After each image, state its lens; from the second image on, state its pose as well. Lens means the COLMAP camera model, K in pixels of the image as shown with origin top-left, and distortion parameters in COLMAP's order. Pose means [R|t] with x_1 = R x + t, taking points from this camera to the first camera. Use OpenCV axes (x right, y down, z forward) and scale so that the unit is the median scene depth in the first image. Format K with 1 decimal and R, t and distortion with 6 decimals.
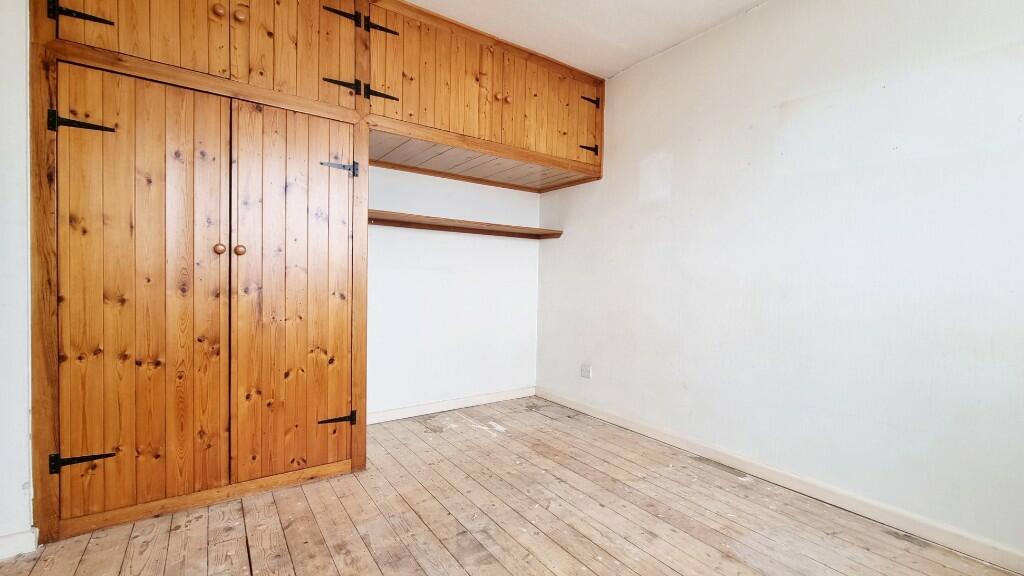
lens RADIAL K [[436.3, 0, 512.0], [0, 436.3, 288.0], [0, 0, 1]] dist [0.000355, -0.000002]
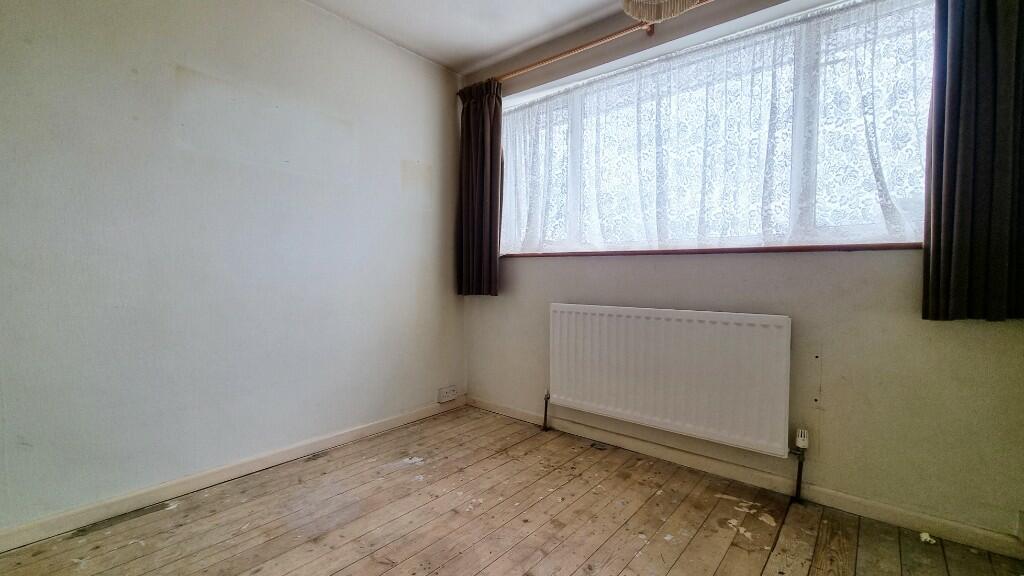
lens RADIAL K [[436.3, 0, 512.0], [0, 436.3, 288.0], [0, 0, 1]] dist [0.000355, -0.000002]
pose [[-0.257963, -0.053793, 0.964656, -0.449054], [0.011720, 0.998201, 0.058798, -0.021754], [-0.966084, 0.026474, -0.256868, 0.619765]]
